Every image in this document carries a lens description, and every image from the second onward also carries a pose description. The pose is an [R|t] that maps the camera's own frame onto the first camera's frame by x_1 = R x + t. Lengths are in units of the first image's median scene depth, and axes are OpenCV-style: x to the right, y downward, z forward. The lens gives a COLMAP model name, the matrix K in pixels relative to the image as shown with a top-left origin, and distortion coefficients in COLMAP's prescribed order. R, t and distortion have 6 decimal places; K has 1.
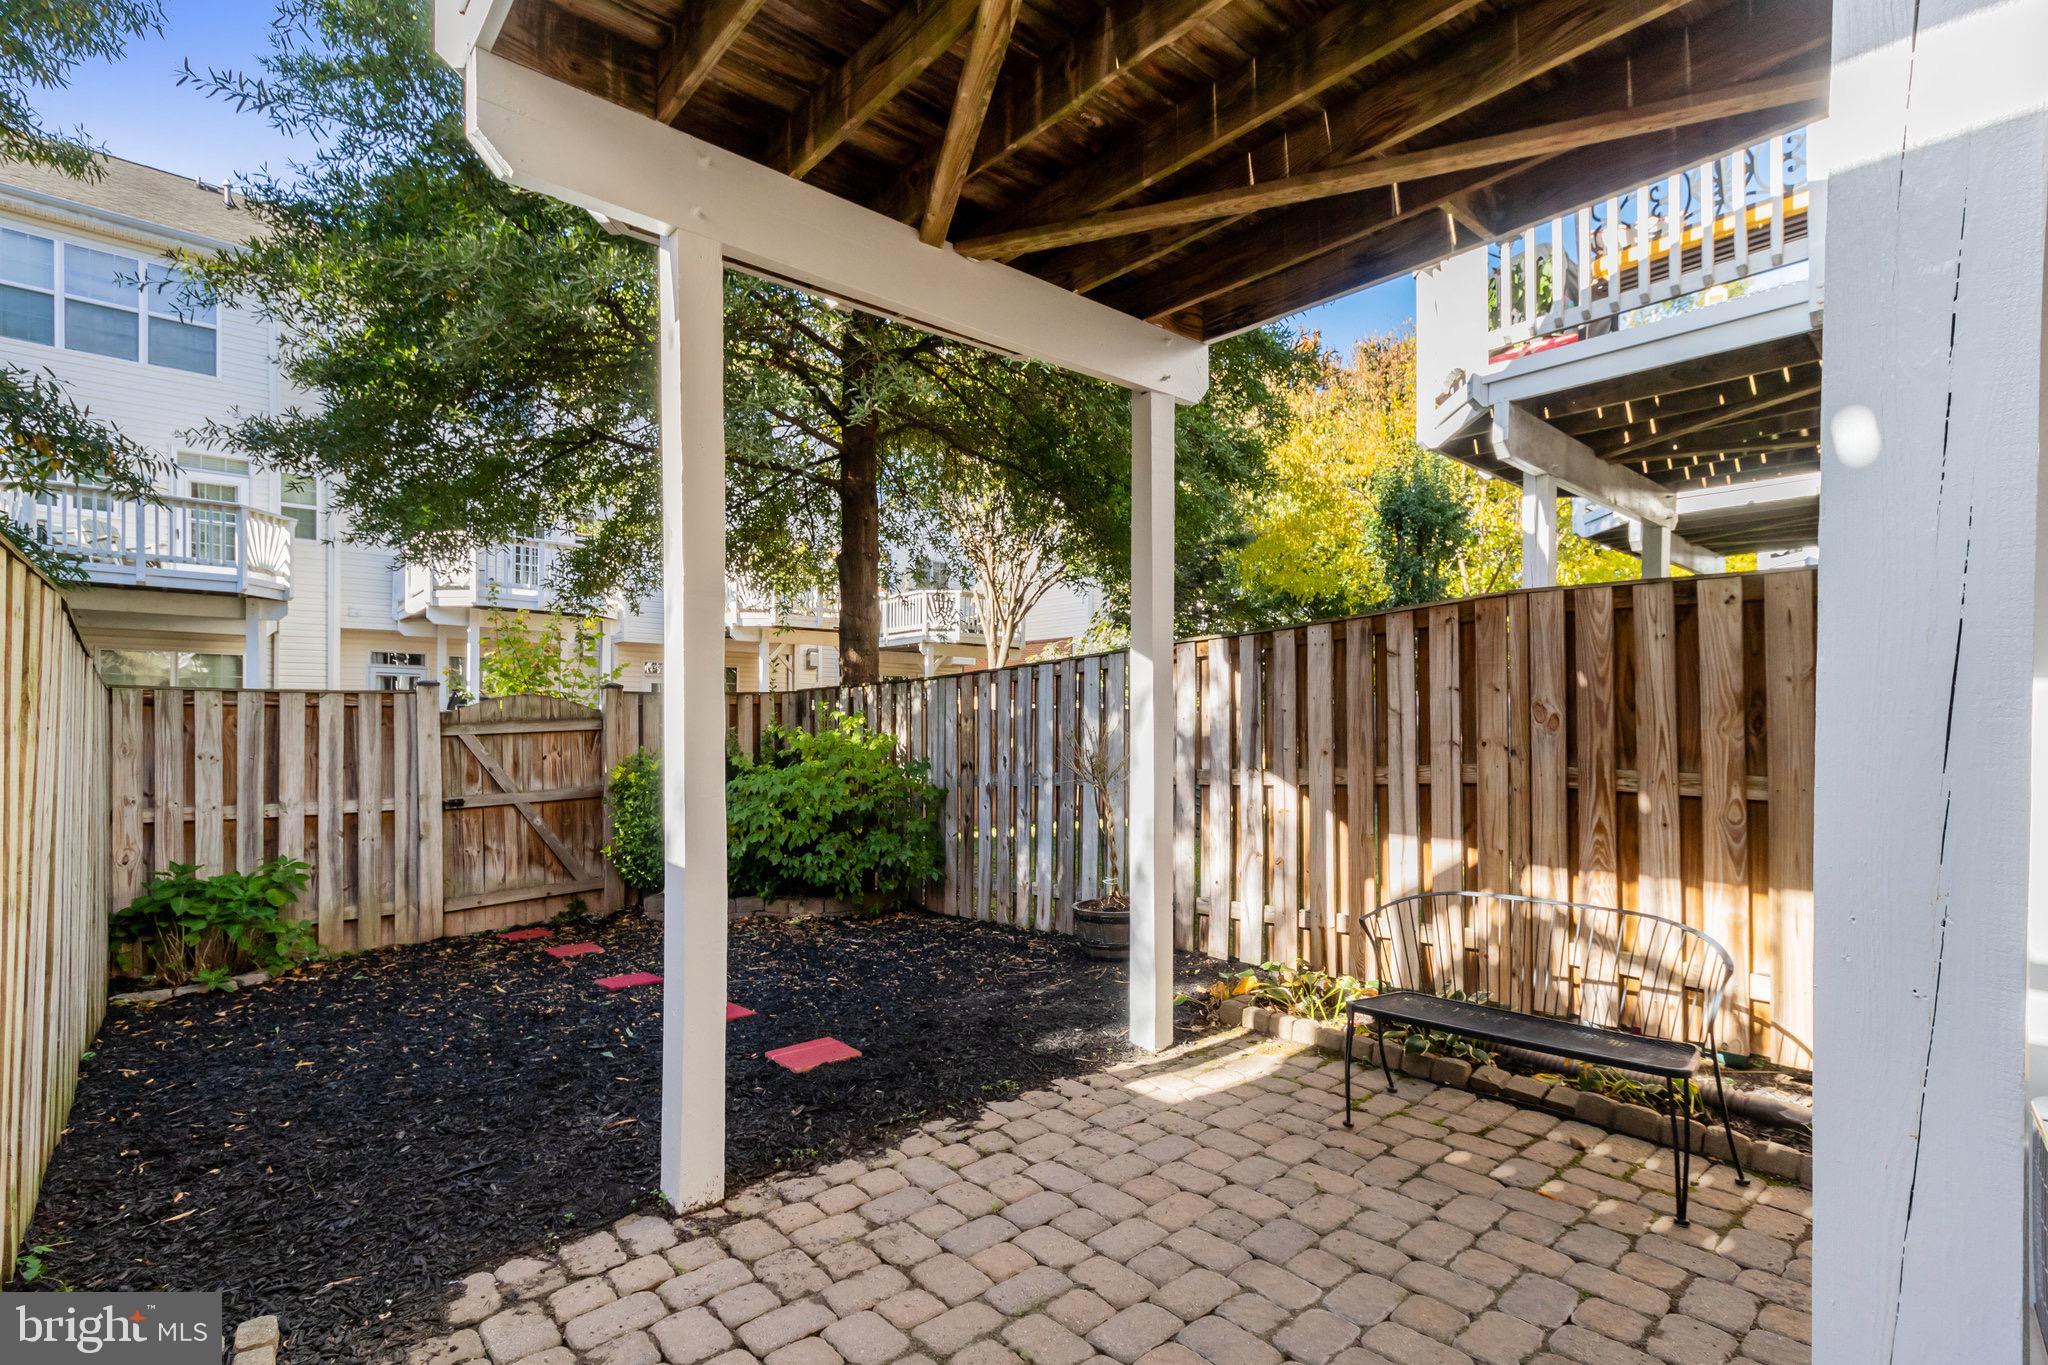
lens RADIAL K [[966.5, 0, 1036.6], [0, 966.5, 734.8], [0, 0, 1]] dist [0.002952, 0.000486]
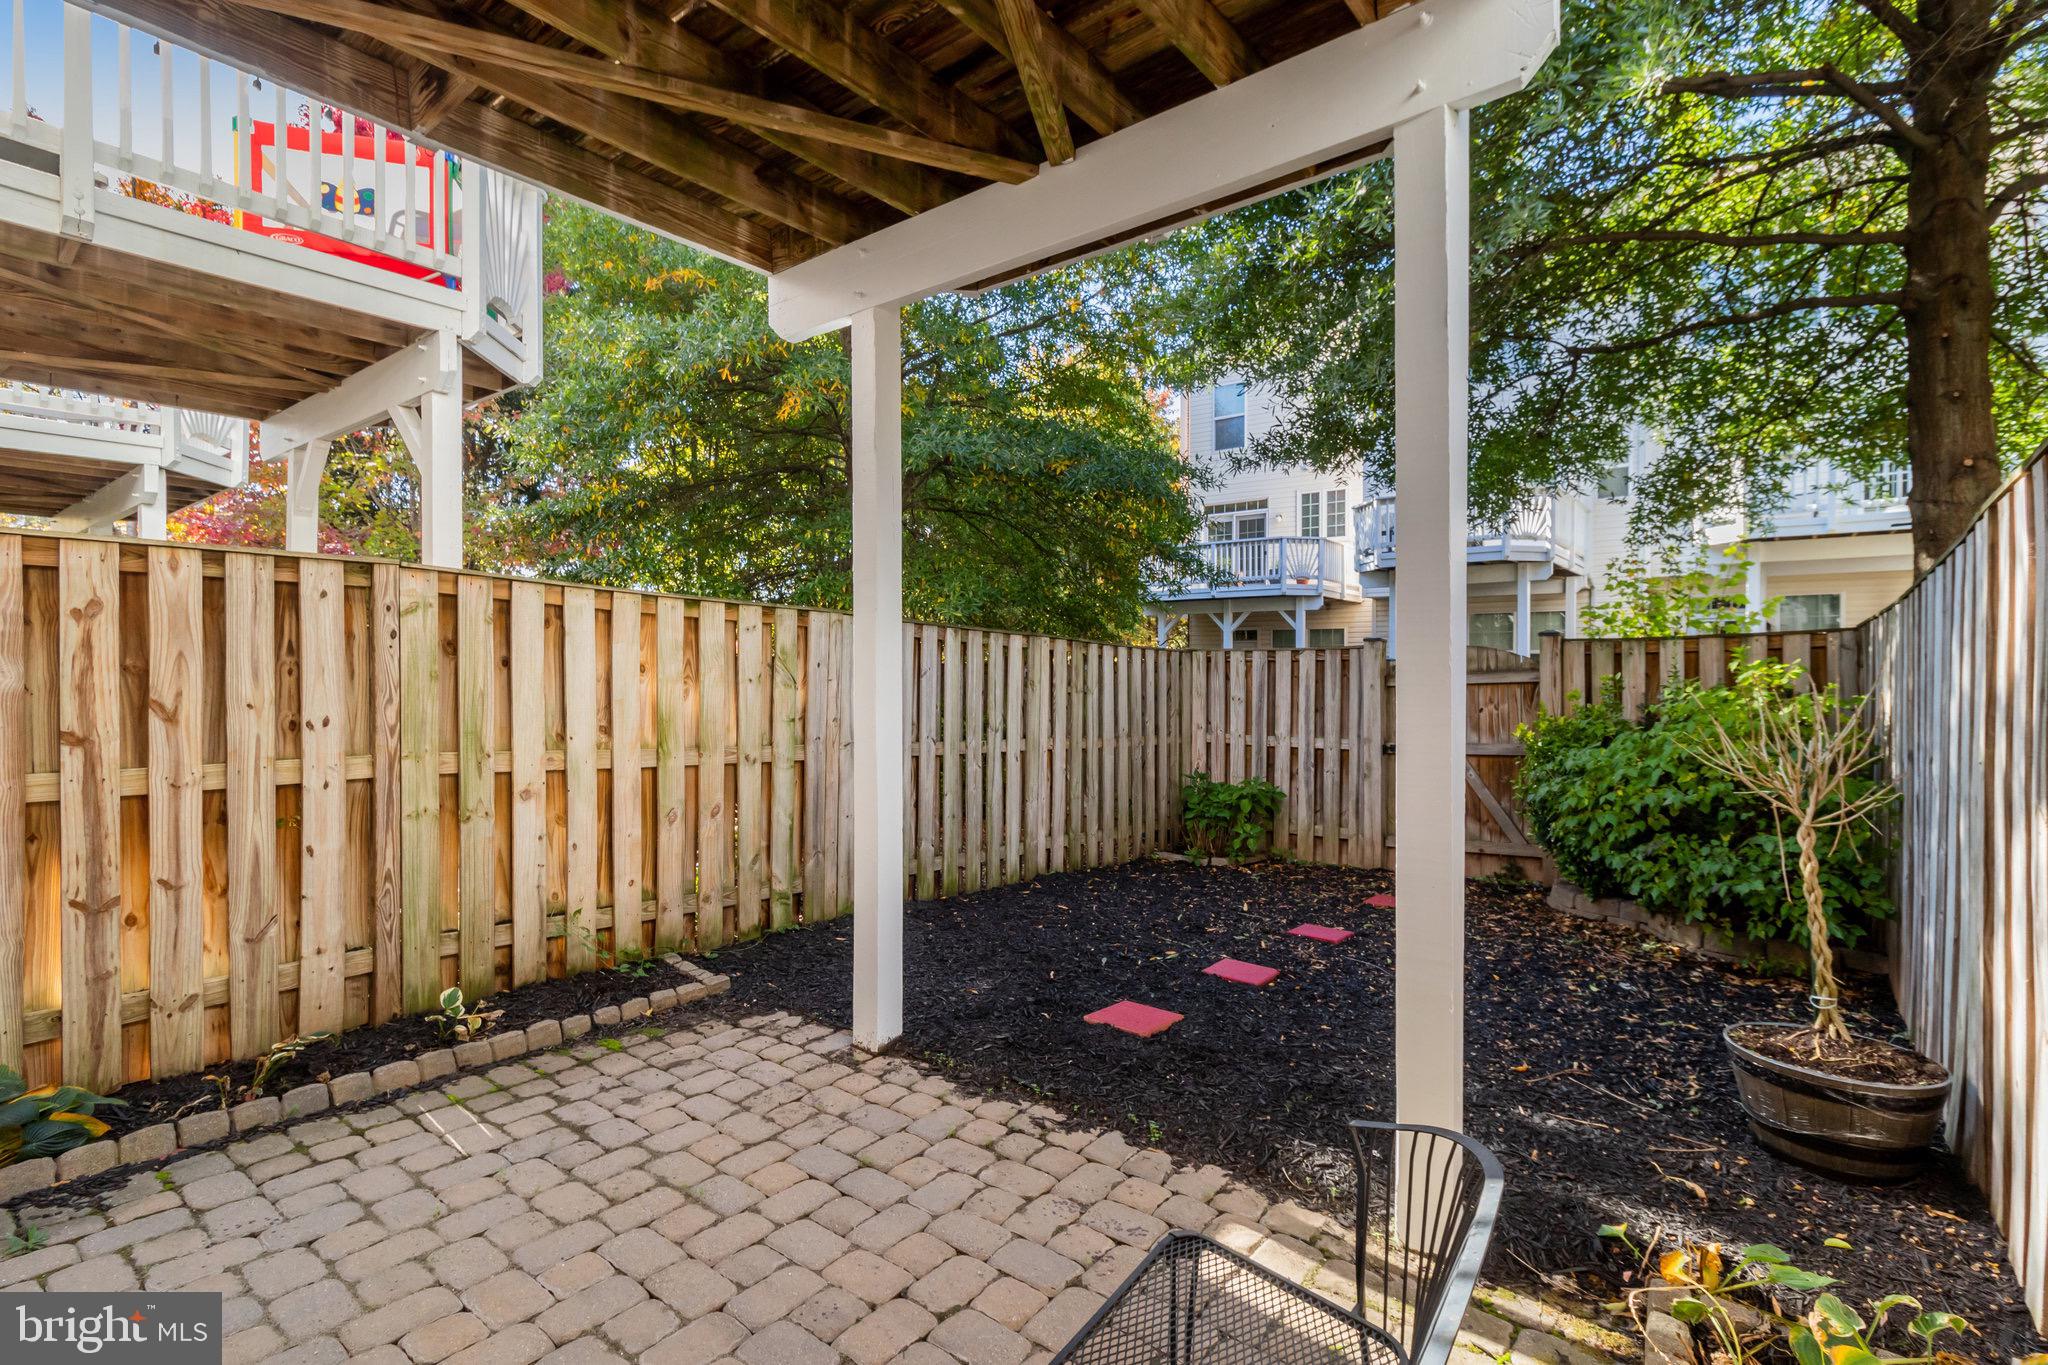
lens RADIAL K [[973.6, 0, 1024.0], [0, 973.6, 682.5], [0, 0, 1]] dist [0.004205, 0.000685]
pose [[0.156075, 0.012980, -0.987660, 0.471183], [-0.010404, 0.999880, 0.011496, -0.013131], [0.987690, 0.008481, 0.156191, 0.476729]]
